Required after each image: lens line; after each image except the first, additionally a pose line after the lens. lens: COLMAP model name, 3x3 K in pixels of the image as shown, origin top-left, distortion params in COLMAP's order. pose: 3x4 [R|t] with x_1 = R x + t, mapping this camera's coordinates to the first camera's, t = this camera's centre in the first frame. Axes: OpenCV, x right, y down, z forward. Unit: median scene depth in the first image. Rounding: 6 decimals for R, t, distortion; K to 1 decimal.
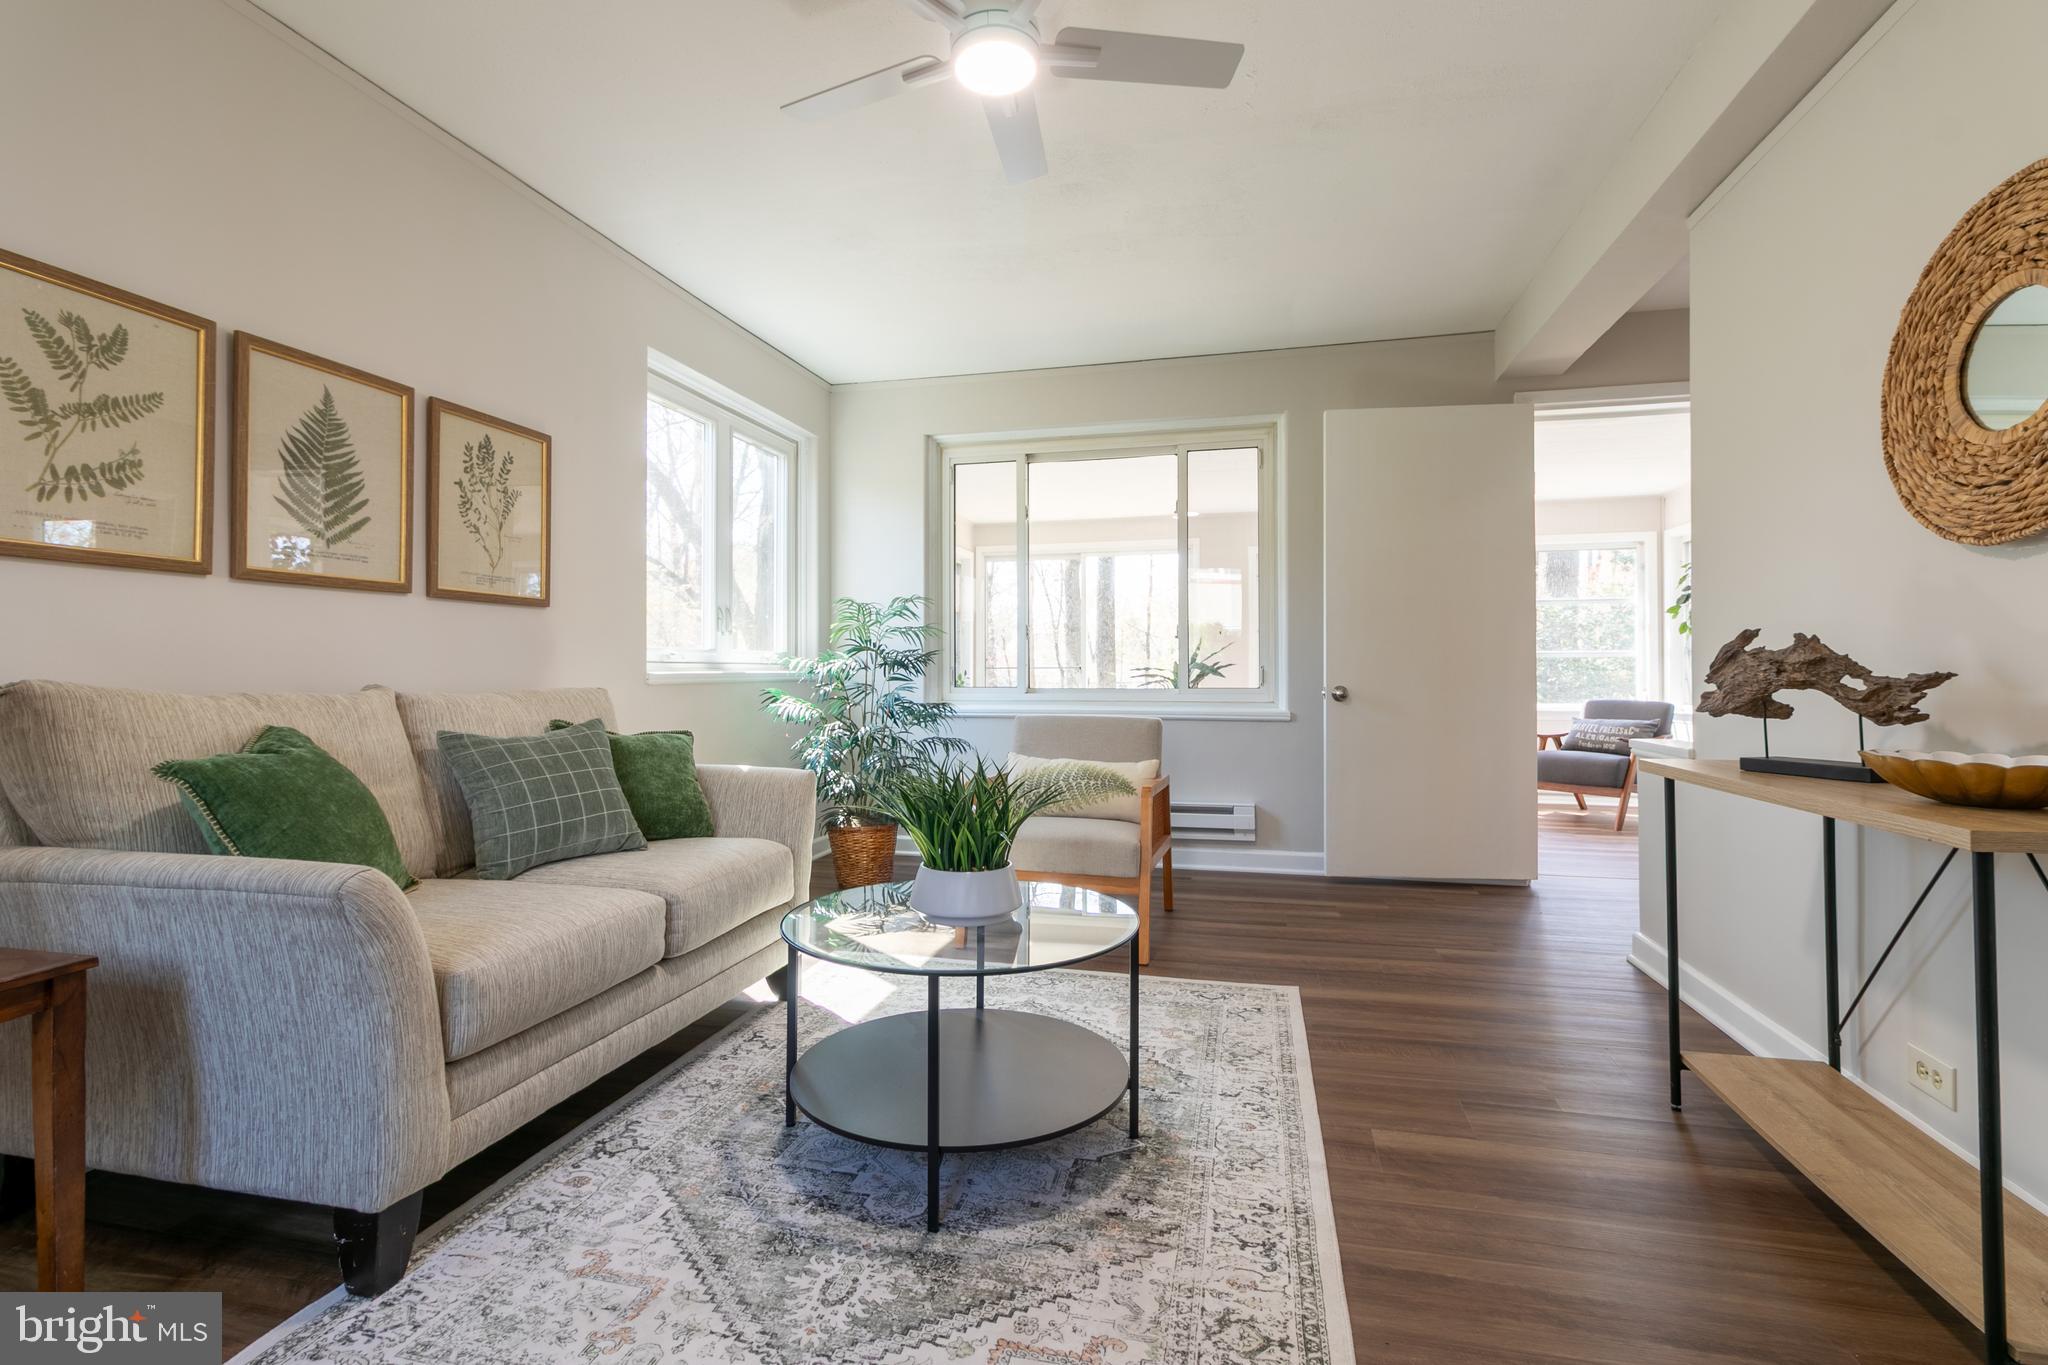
lens RADIAL K [[942.5, 0, 1013.4], [0, 942.5, 661.4], [0, 0, 1]] dist [0.006246, -0.000300]
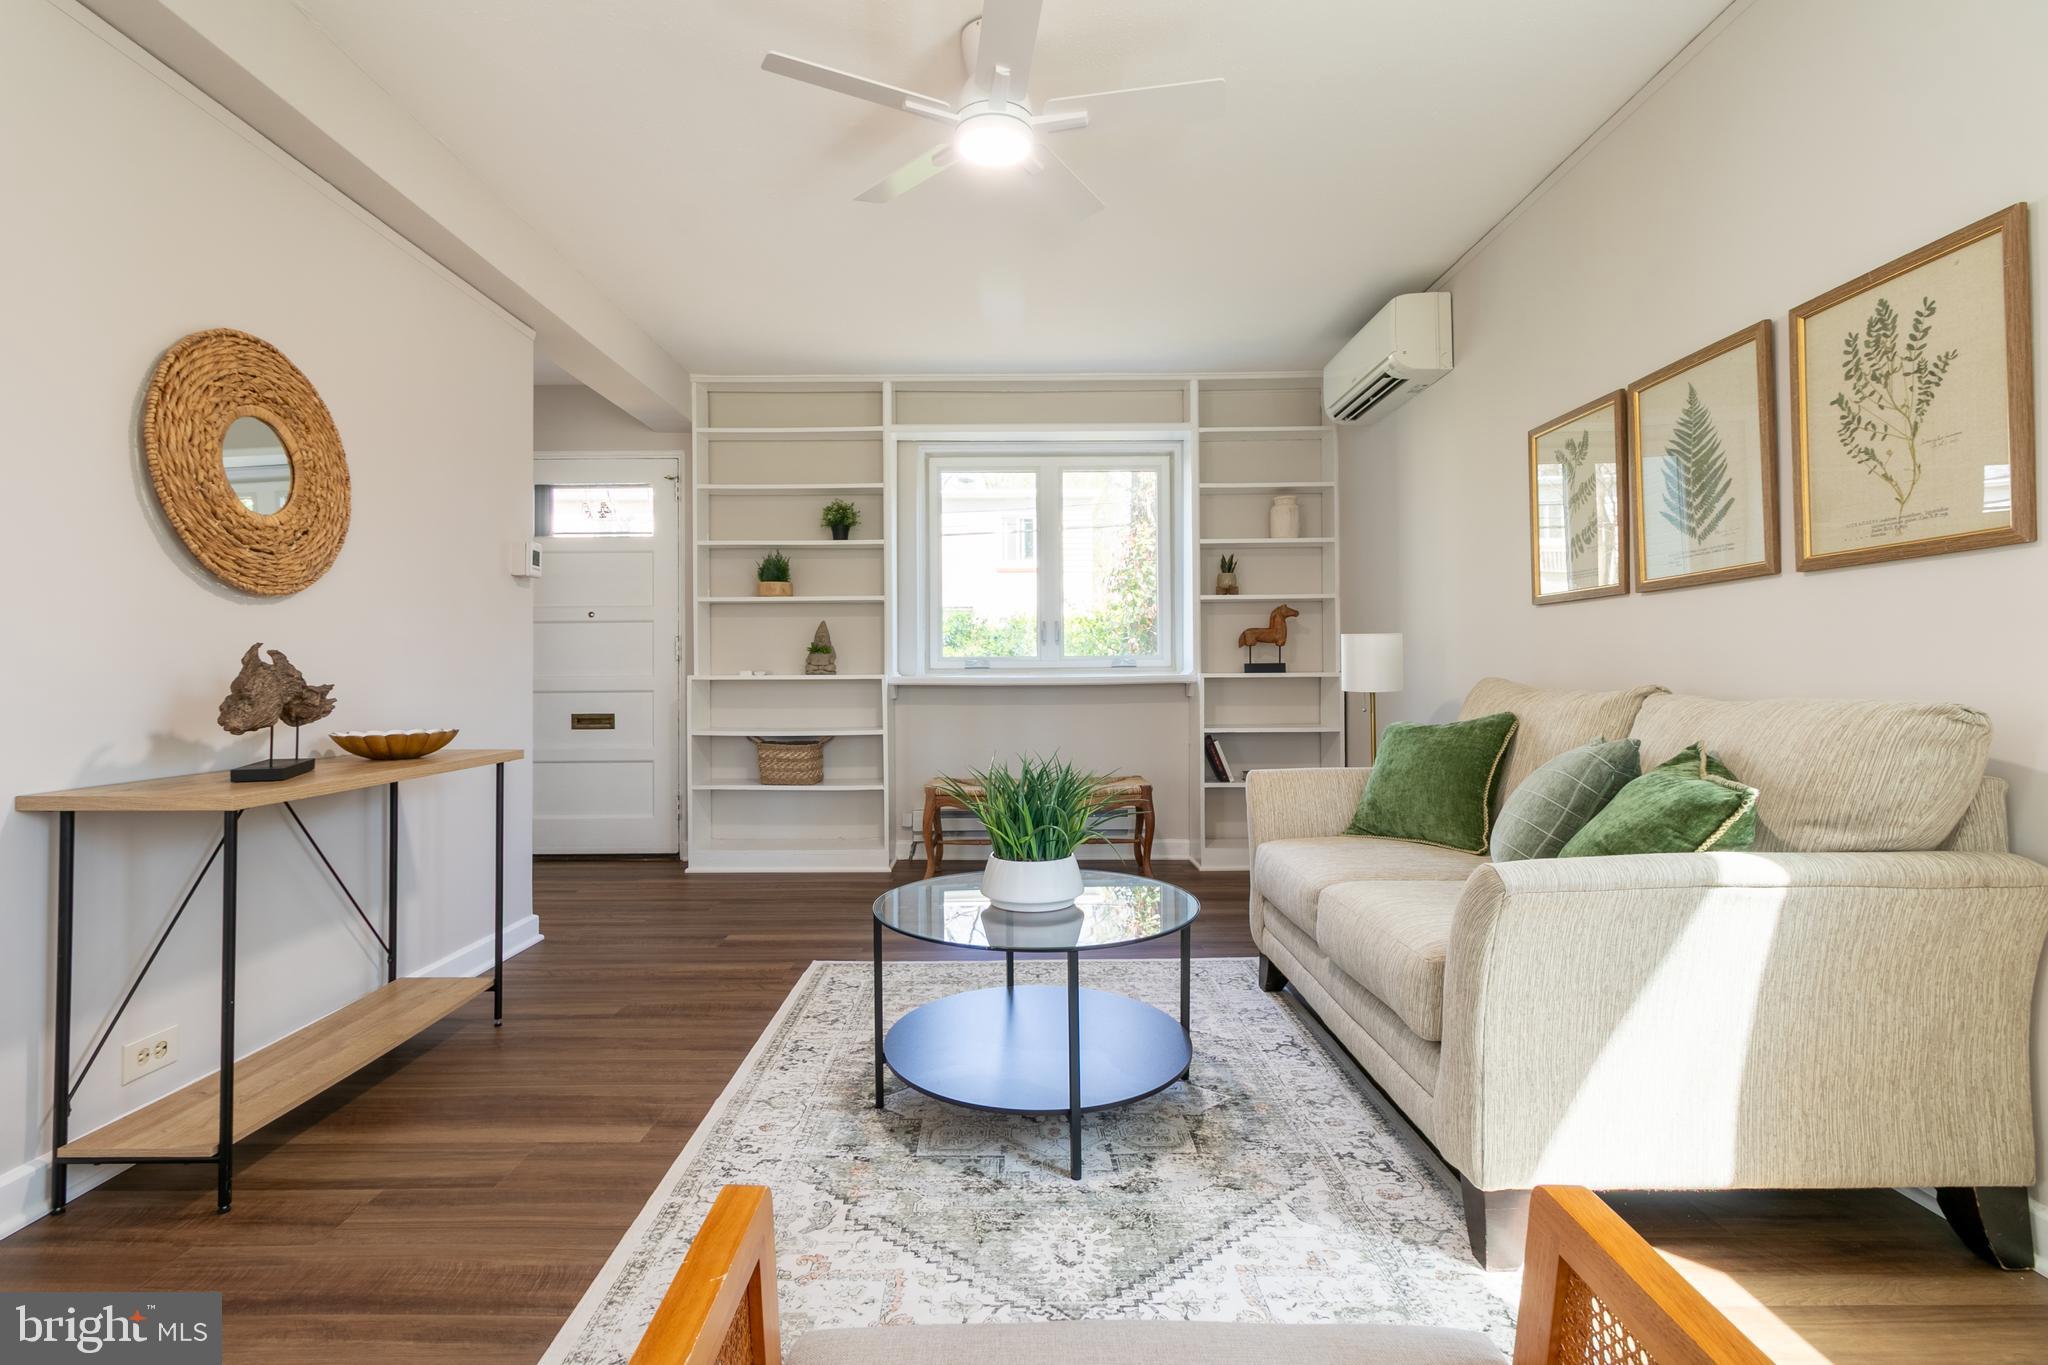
lens RADIAL K [[944.5, 0, 1012.6], [0, 944.5, 660.0], [0, 0, 1]] dist [0.004644, 0.000332]
pose [[-0.968133, 0.004711, -0.250394, 0.226782], [0.011966, 0.999551, -0.027459, 0.018875], [0.250152, -0.029580, -0.967755, 1.915592]]
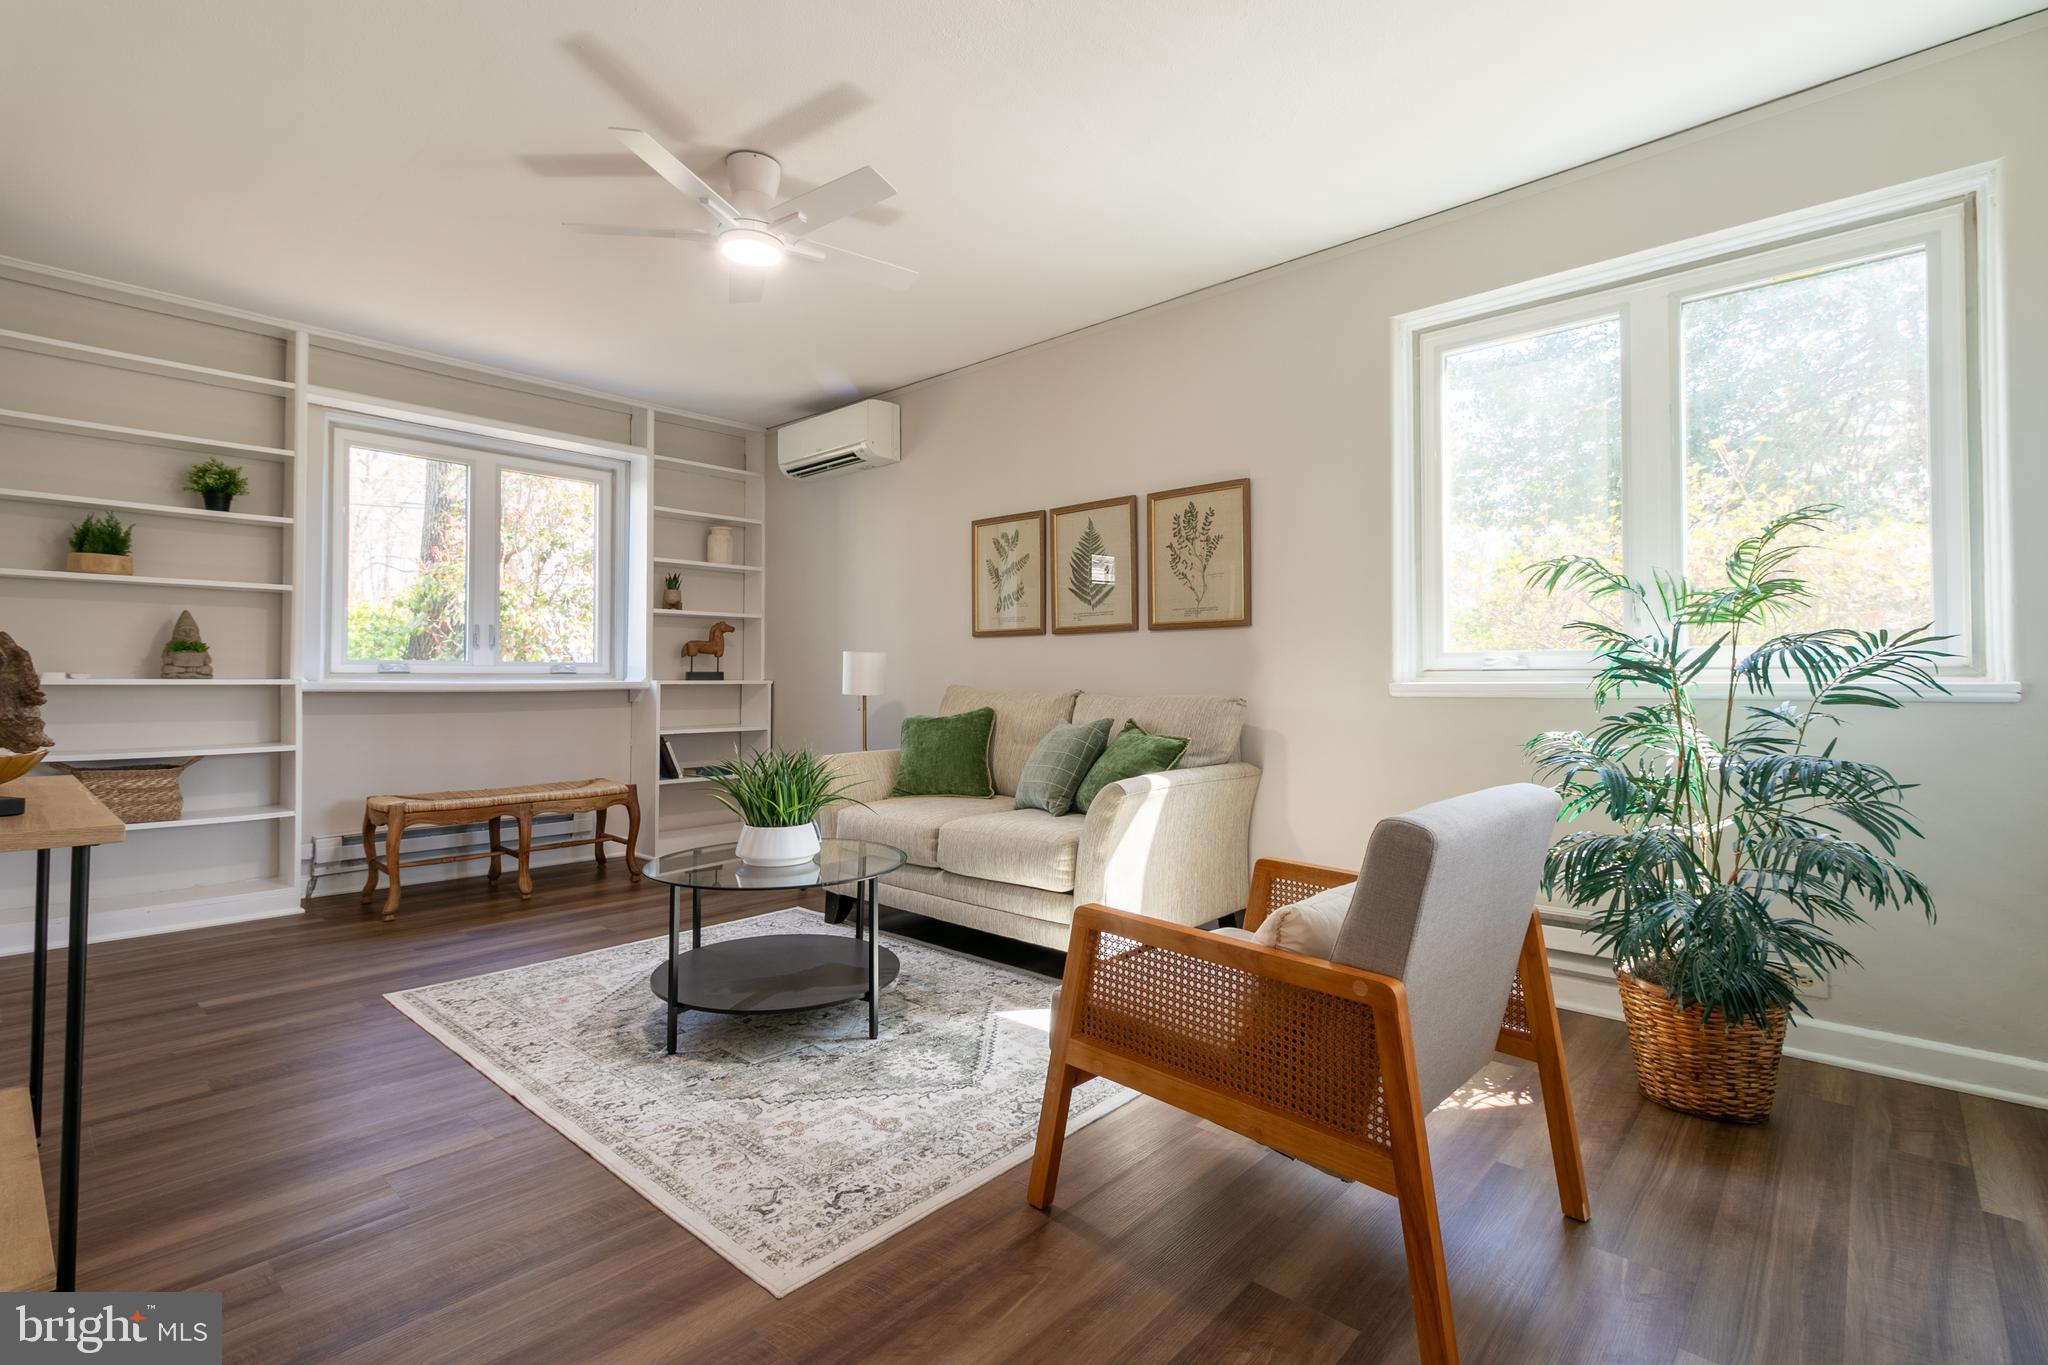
lens RADIAL K [[944.5, 0, 1012.6], [0, 944.5, 660.0], [0, 0, 1]] dist [0.004644, 0.000332]
pose [[-0.470945, -0.016829, -0.882002, 0.941098], [0.011816, 0.999608, -0.025383, 0.014709], [0.882084, -0.022376, -0.470561, 1.823183]]
